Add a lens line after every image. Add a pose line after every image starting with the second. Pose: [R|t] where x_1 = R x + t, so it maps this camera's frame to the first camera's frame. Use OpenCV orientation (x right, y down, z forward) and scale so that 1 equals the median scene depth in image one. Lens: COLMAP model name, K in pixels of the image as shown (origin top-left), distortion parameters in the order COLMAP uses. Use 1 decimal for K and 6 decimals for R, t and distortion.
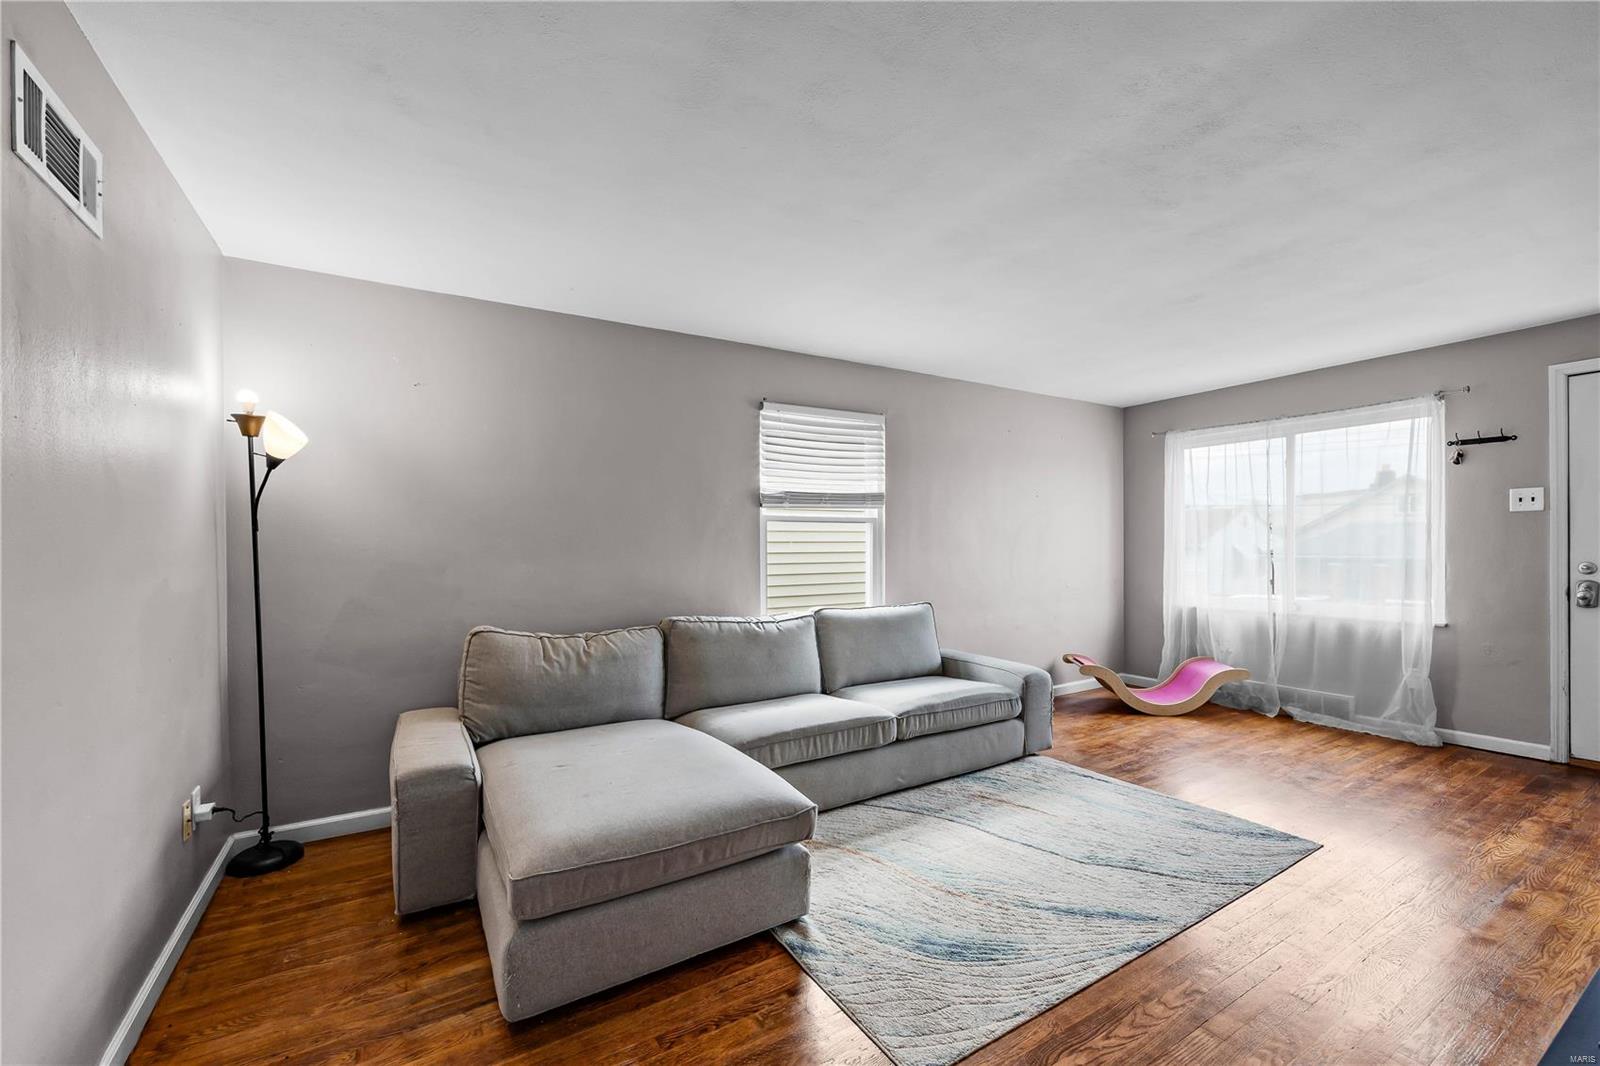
lens RADIAL K [[651.7, 0, 822.6], [0, 651.7, 544.1], [0, 0, 1]] dist [0.000941, -0.000469]
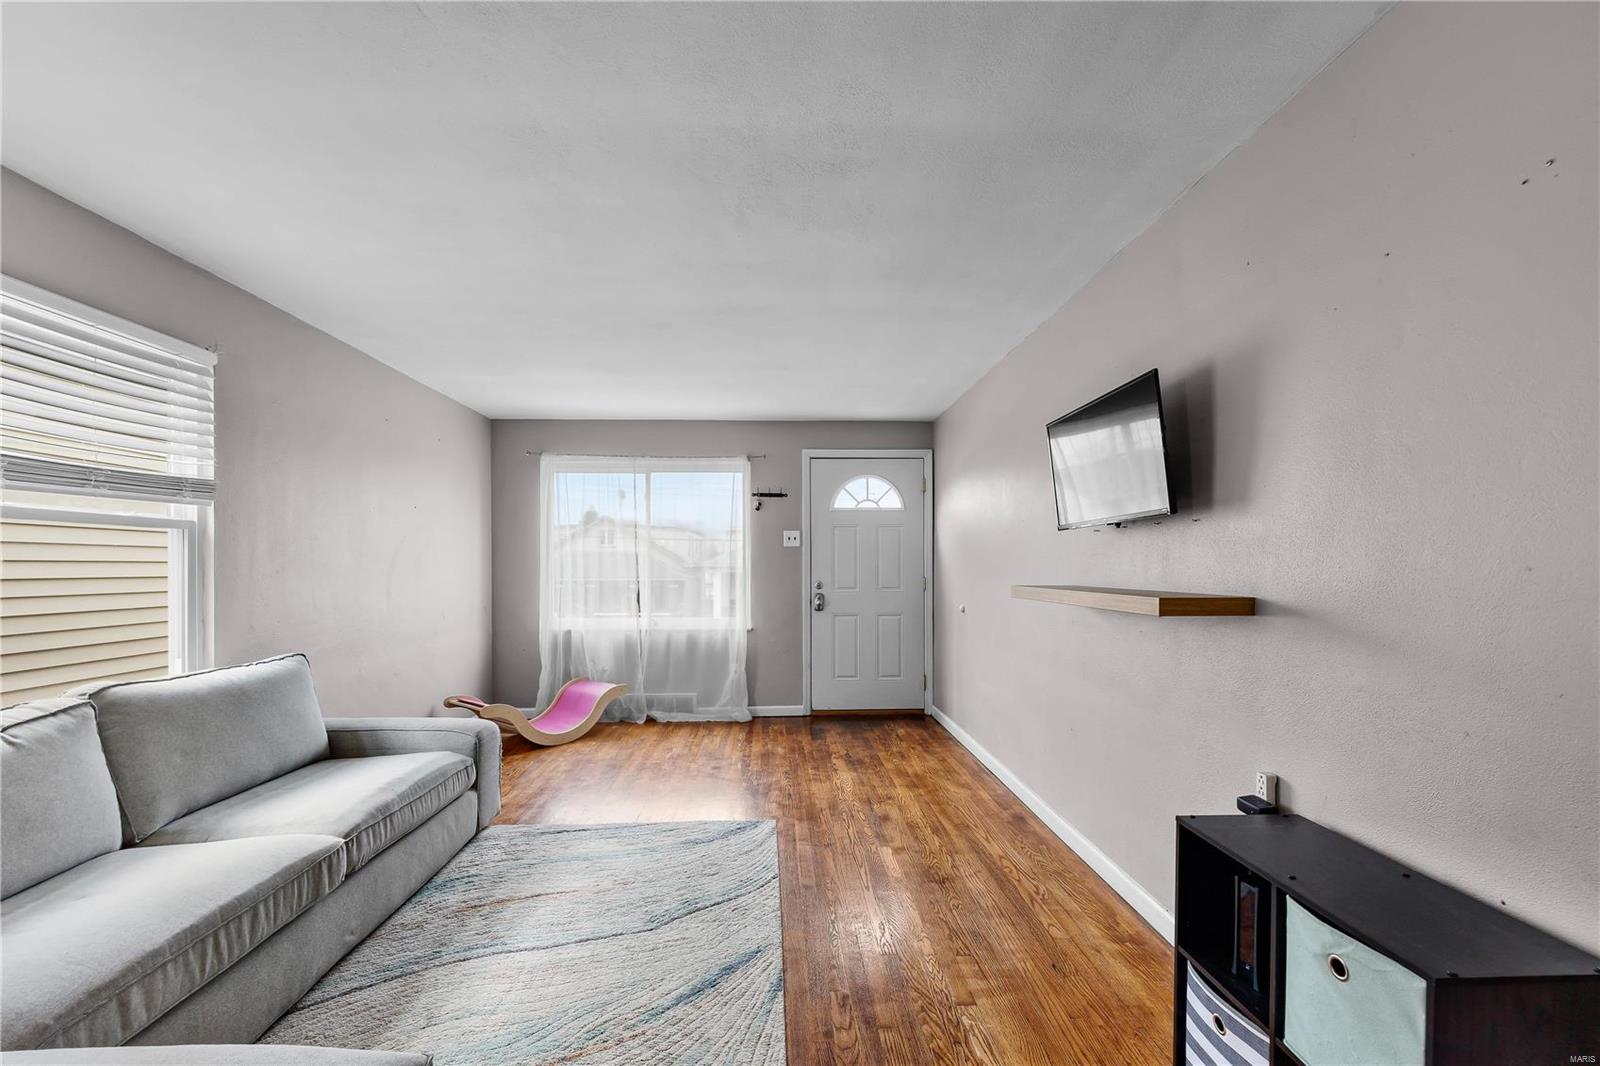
lens RADIAL K [[651.7, 0, 792.7], [0, 651.7, 576.8], [0, 0, 1]] dist [0.000941, -0.000469]
pose [[0.511093, -0.005410, 0.859508, -0.168190], [-0.005500, 0.999939, 0.009564, 0.002420], [-0.859508, -0.009615, 0.511032, 0.256882]]
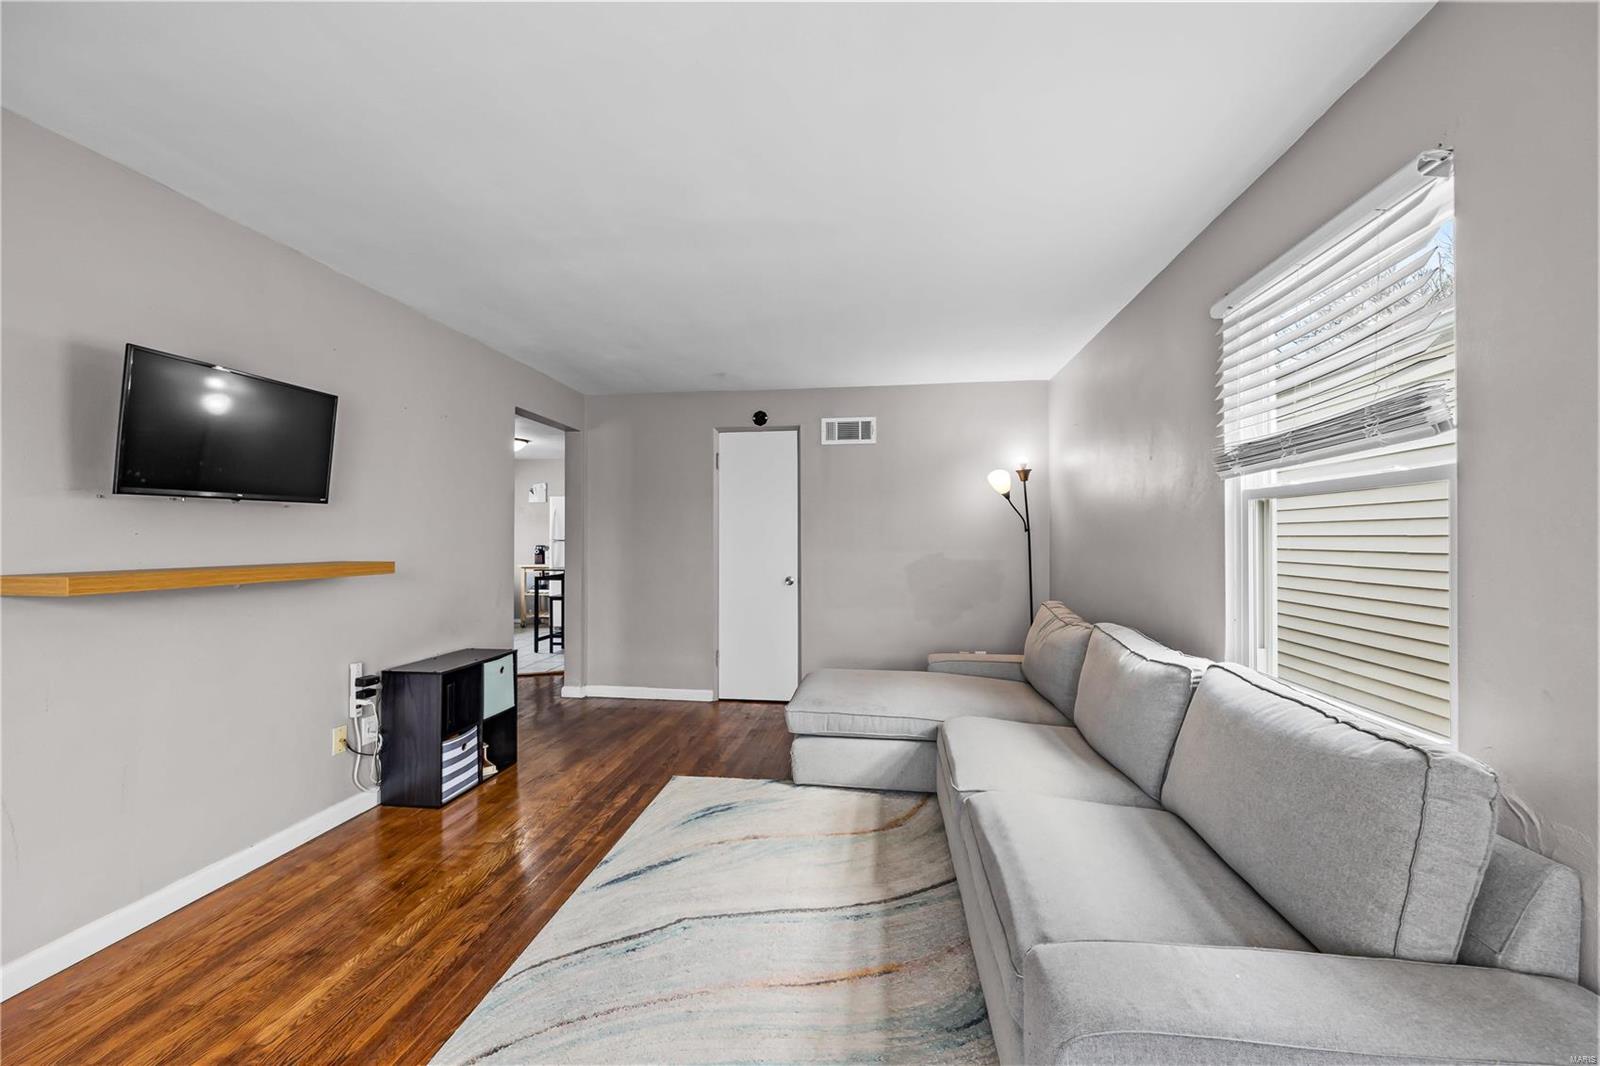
lens RADIAL K [[651.7, 0, 812.5], [0, 651.7, 536.9], [0, 0, 1]] dist [0.000941, -0.000469]
pose [[-0.627297, 0.005924, -0.778758, 0.616450], [0.008761, 0.999961, 0.000550, -0.006748], [0.778731, -0.006478, -0.627325, 1.083311]]
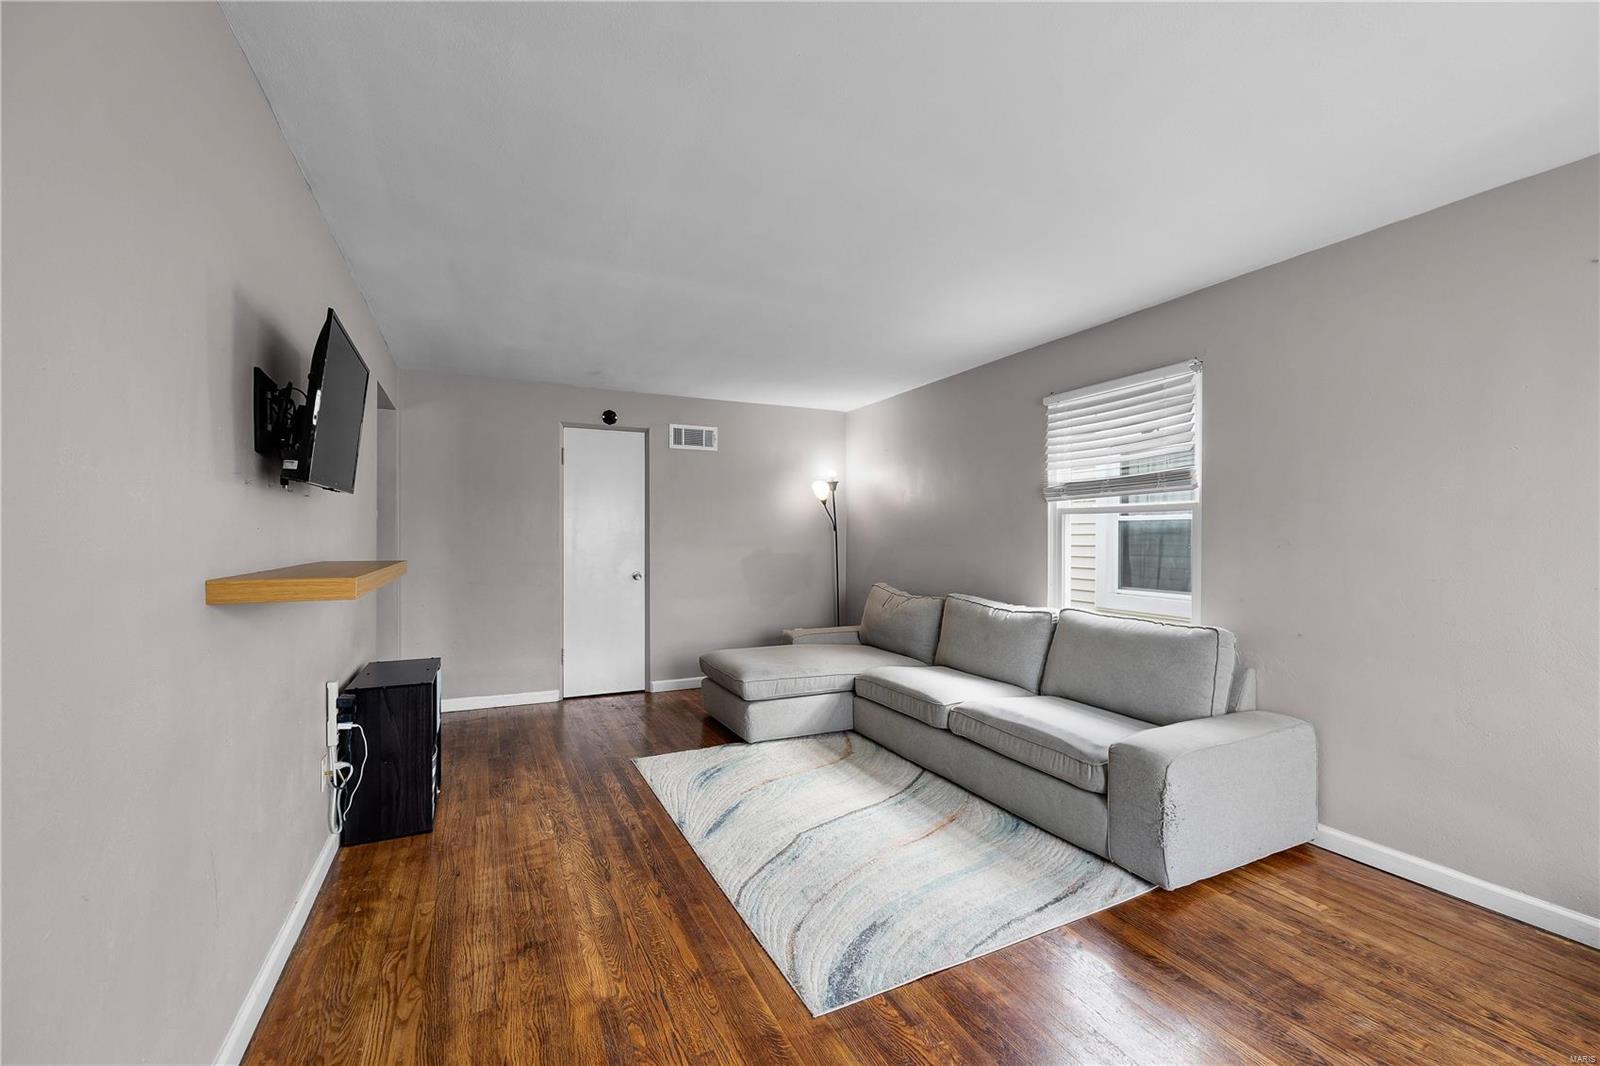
lens RADIAL K [[651.7, 0, 820.6], [0, 651.7, 542.9], [0, 0, 1]] dist [0.000941, -0.000469]
pose [[-0.081761, 0.018626, -0.996478, 0.953046], [0.002806, 0.999826, 0.018458, -0.011759], [0.996648, -0.001287, -0.081799, 0.730280]]
